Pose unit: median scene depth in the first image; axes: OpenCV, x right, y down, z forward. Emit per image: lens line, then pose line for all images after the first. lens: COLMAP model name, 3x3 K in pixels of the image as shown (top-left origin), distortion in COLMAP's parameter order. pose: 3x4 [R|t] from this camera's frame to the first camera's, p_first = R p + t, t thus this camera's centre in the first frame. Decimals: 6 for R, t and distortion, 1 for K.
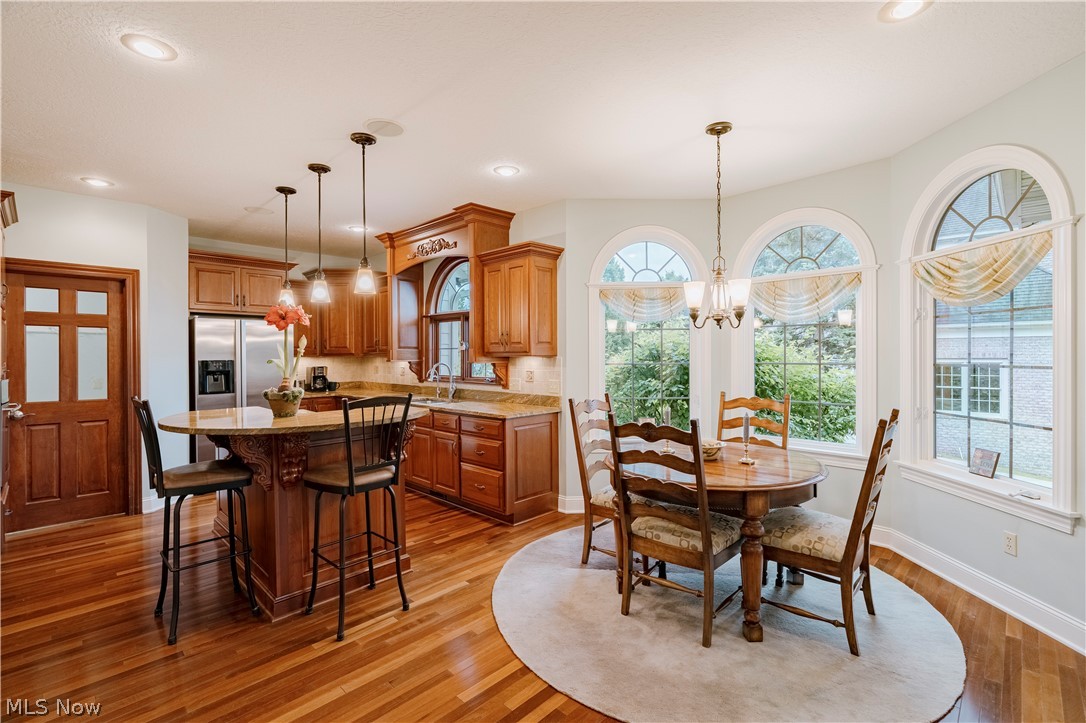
lens RADIAL K [[491.1, 0, 546.9], [0, 491.1, 358.9], [0, 0, 1]] dist [-0.007411, 0.000323]
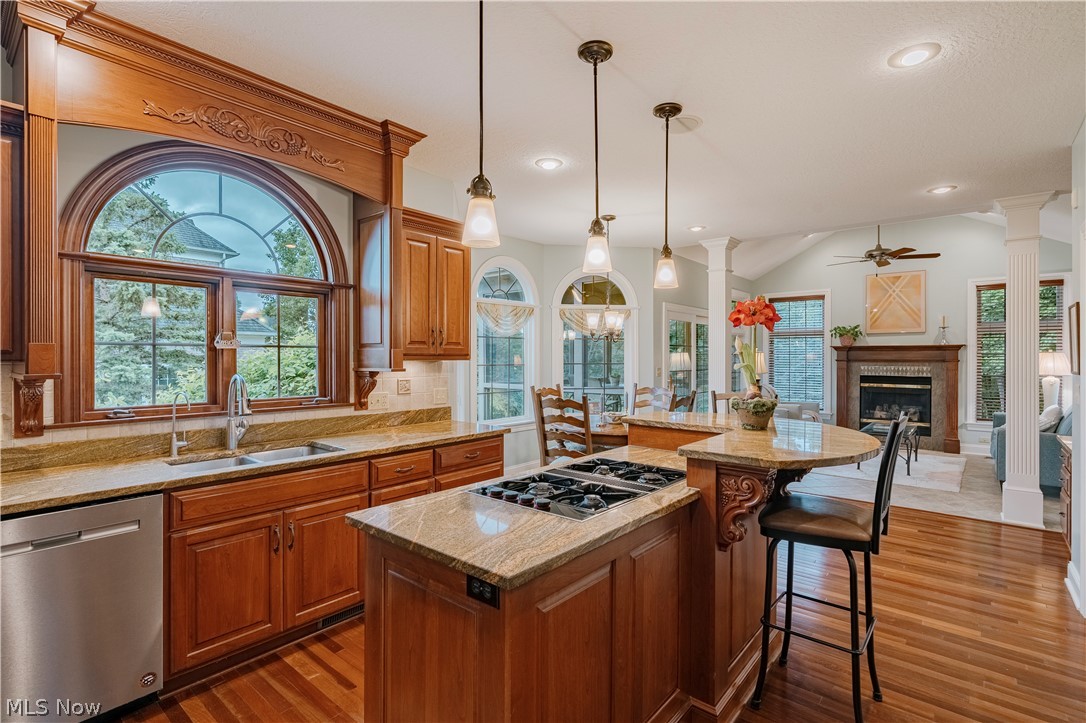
lens RADIAL K [[517.5, 0, 545.5], [0, 517.5, 359.3], [0, 0, 1]] dist [-0.002194, 0.000072]
pose [[-0.066737, -0.001711, 0.997769, -0.917018], [0.008414, 0.999962, 0.002278, -0.007383], [-0.997735, 0.008547, -0.066721, 0.919435]]
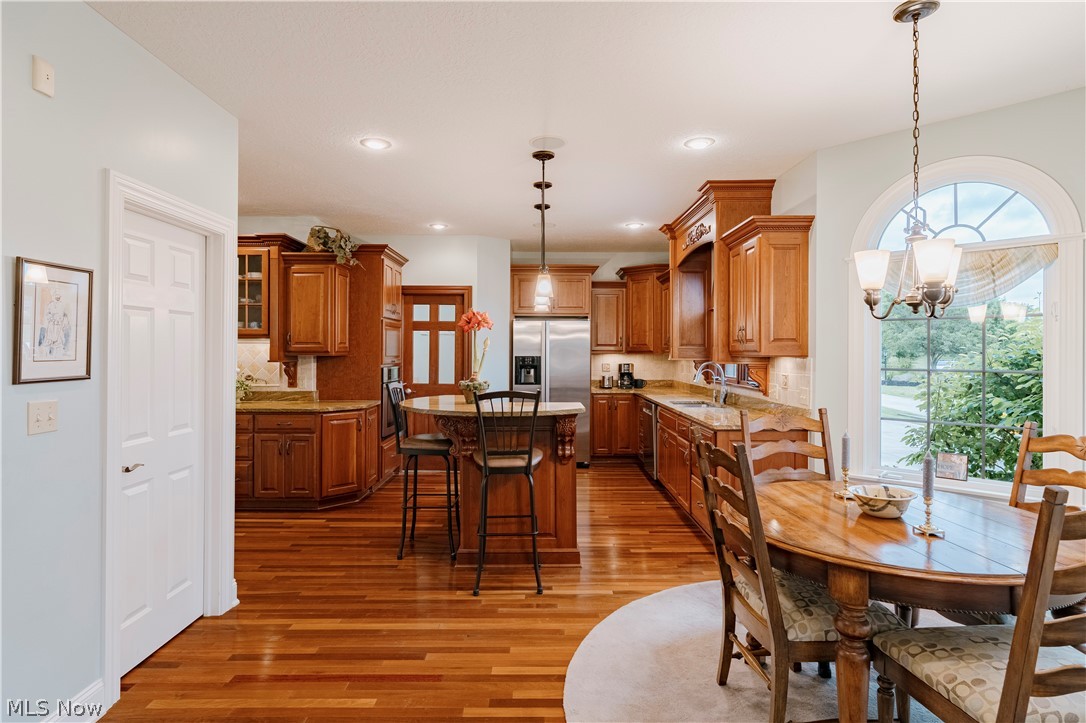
lens RADIAL K [[561.2, 0, 541.4], [0, 561.2, 350.6], [0, 0, 1]] dist [-0.010728, 0.000781]
pose [[0.696185, 0.006961, -0.717829, 0.373652], [-0.013331, 0.999906, -0.003232, -0.007355], [0.717739, 0.011820, 0.696212, 0.095807]]
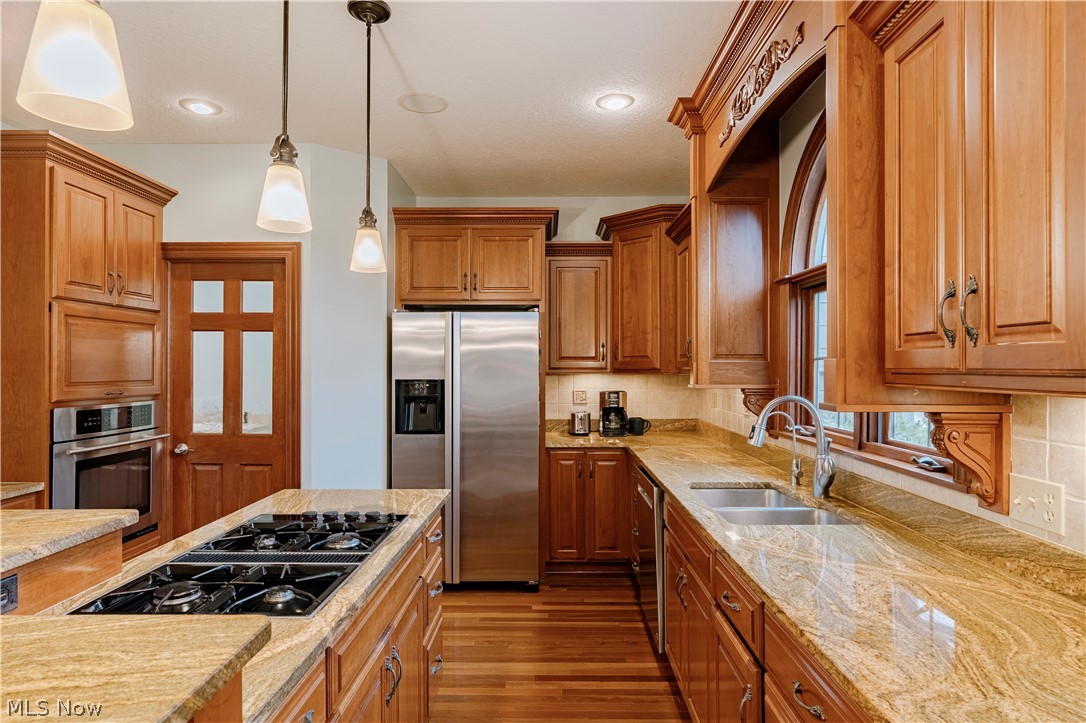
lens RADIAL K [[597.6, 0, 545.8], [0, 597.6, 366.3], [0, 0, 1]] dist [-0.000401, -0.000044]
pose [[0.686464, 0.003321, -0.727156, -0.019451], [-0.009026, 0.999951, -0.003954, -0.014280], [0.727108, 0.009277, 0.686461, 0.700261]]
